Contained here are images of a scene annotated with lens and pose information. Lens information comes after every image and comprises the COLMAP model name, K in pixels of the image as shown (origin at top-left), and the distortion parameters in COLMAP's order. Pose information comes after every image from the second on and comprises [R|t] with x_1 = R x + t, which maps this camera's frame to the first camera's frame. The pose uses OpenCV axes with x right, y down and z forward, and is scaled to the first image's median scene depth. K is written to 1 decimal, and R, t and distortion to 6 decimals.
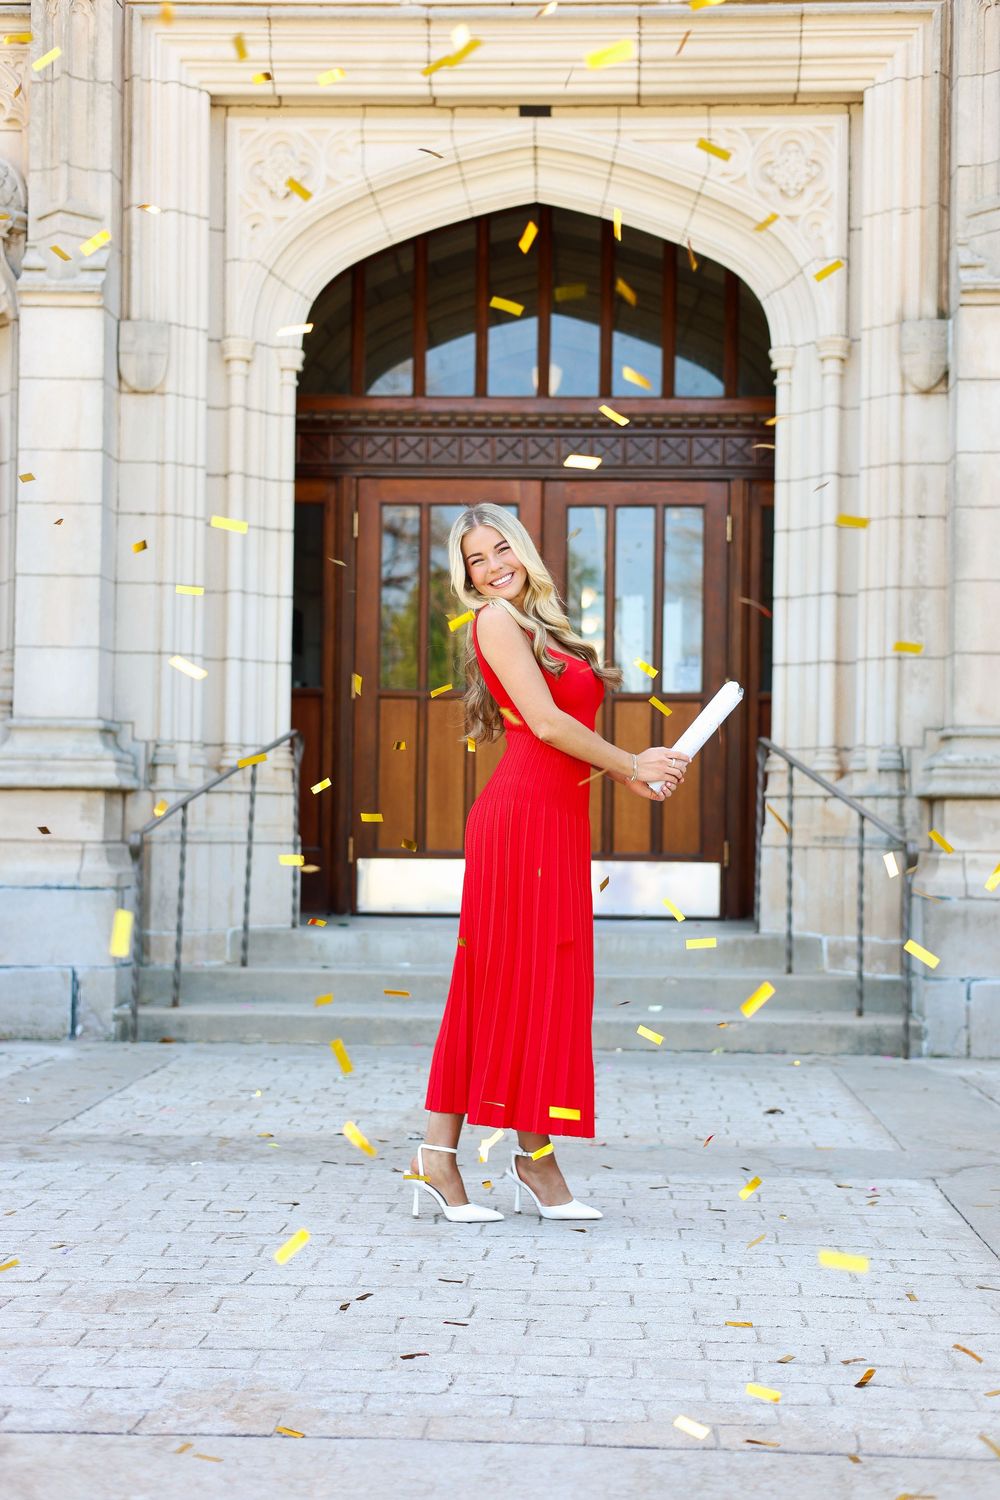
lens RADIAL K [[2181.7, 0, 504.2], [0, 2181.7, 744.5], [0, 0, 1]] dist [0.222687, -0.452237]
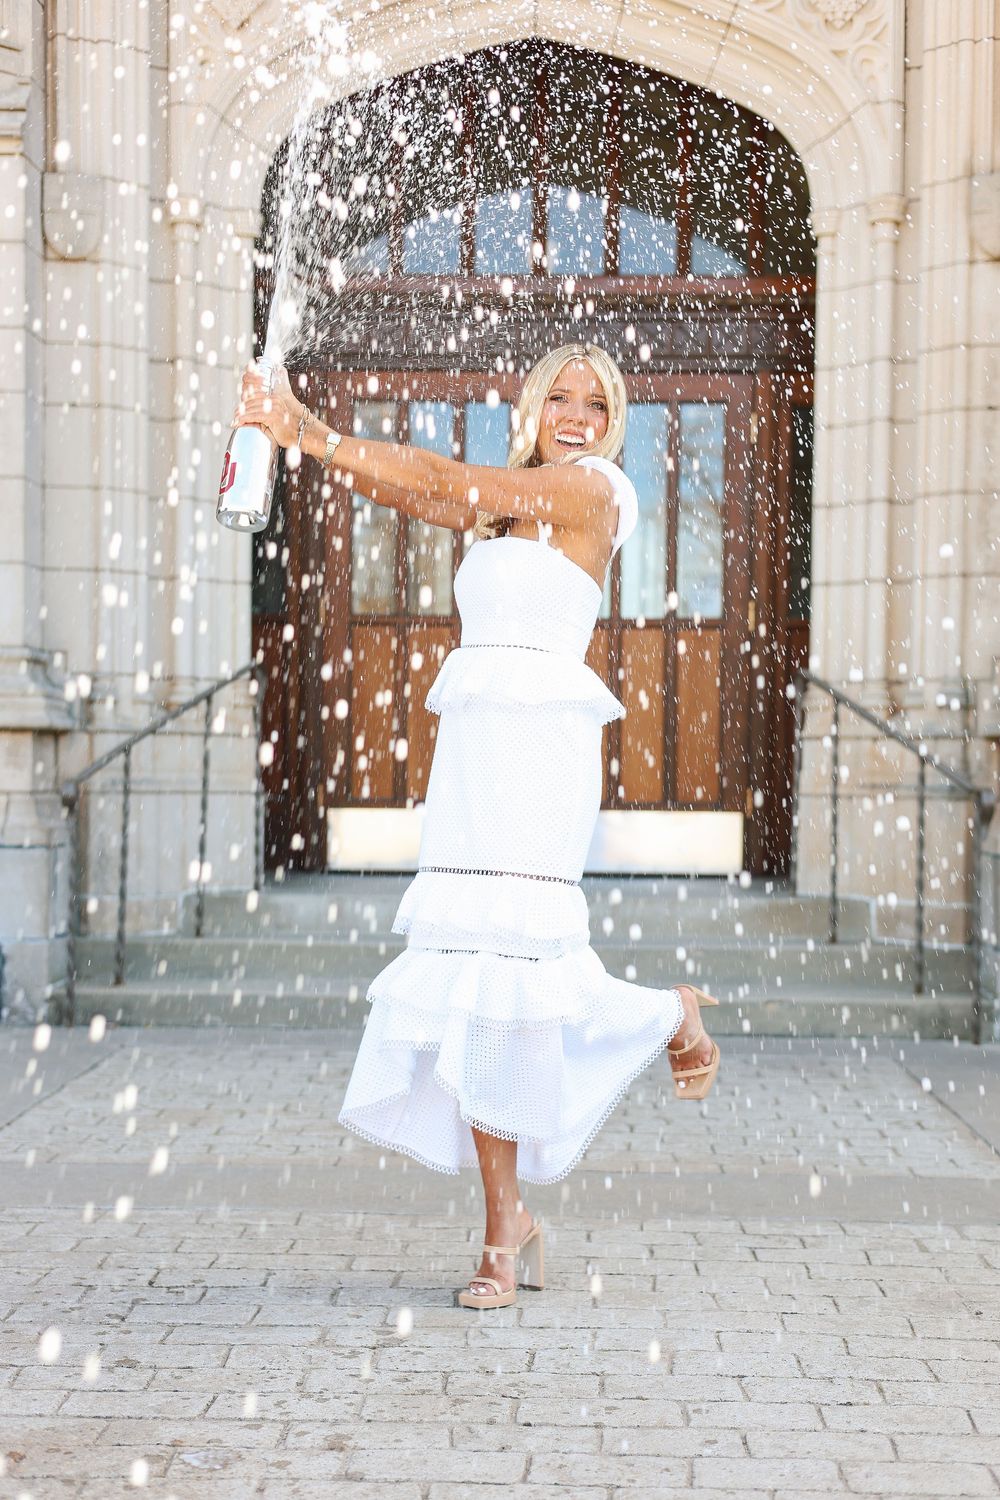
lens RADIAL K [[2183.0, 0, 497.5], [0, 2183.0, 778.0], [0, 0, 1]] dist [0.166865, -0.125970]
pose [[0.999827, -0.001947, 0.018481, -0.017508], [0.001129, 0.999023, 0.044173, 0.001554], [-0.018549, -0.044144, 0.998853, 0.143195]]
